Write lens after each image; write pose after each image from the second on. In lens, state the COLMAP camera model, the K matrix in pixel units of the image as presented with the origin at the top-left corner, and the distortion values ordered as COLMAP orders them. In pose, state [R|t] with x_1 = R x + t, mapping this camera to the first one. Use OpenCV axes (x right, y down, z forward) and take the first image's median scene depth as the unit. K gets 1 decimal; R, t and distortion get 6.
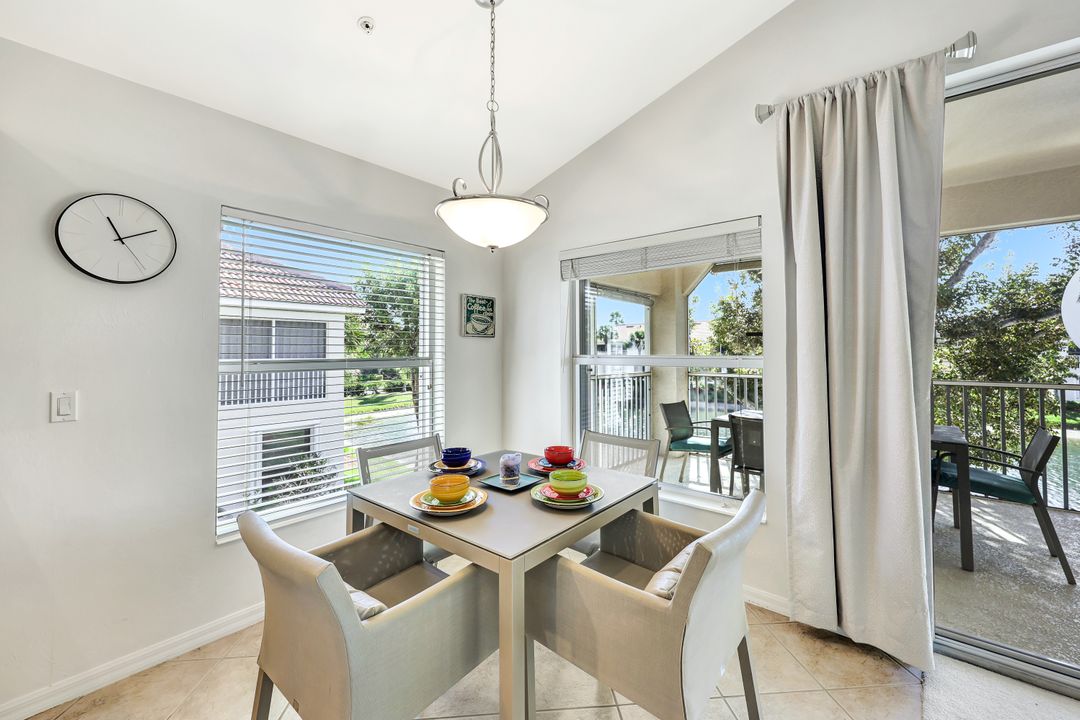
lens RADIAL K [[441.0, 0, 532.7], [0, 441.0, 341.3], [0, 0, 1]] dist [-0.007536, 0.000410]
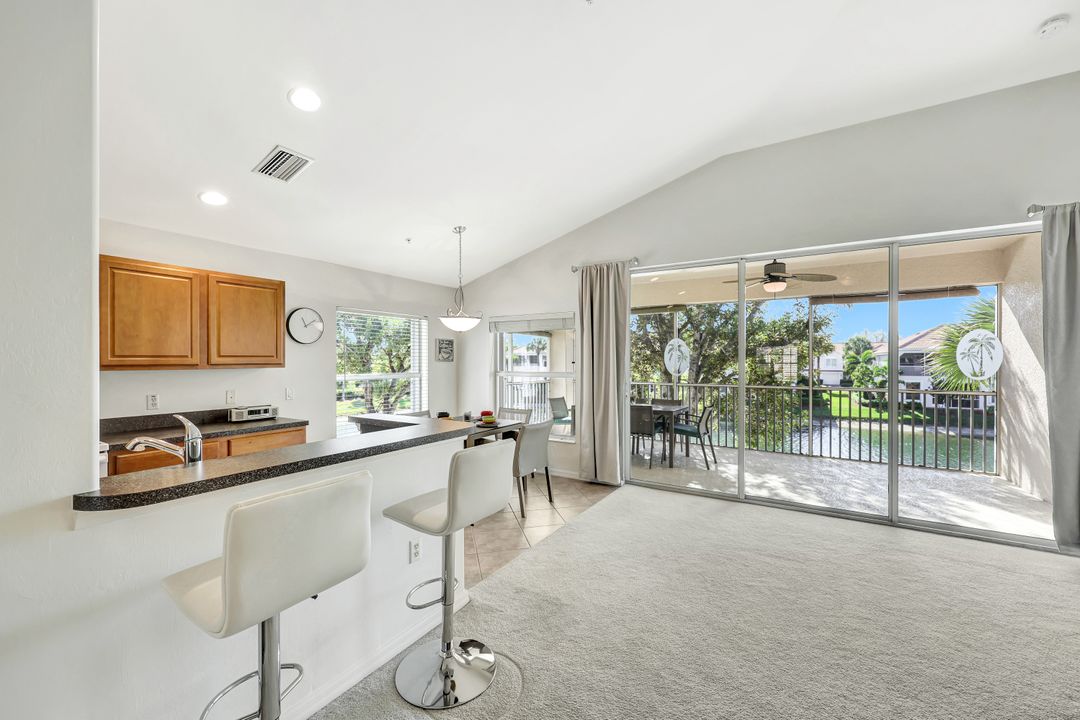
lens RADIAL K [[430.9, 0, 533.9], [0, 430.9, 364.4], [0, 0, 1]] dist [0.008819, -0.000054]
pose [[0.989060, -0.000284, 0.147514, -0.020888], [-0.004197, 0.999539, 0.030062, -0.054346], [-0.147454, -0.030352, 0.988603, -0.866342]]
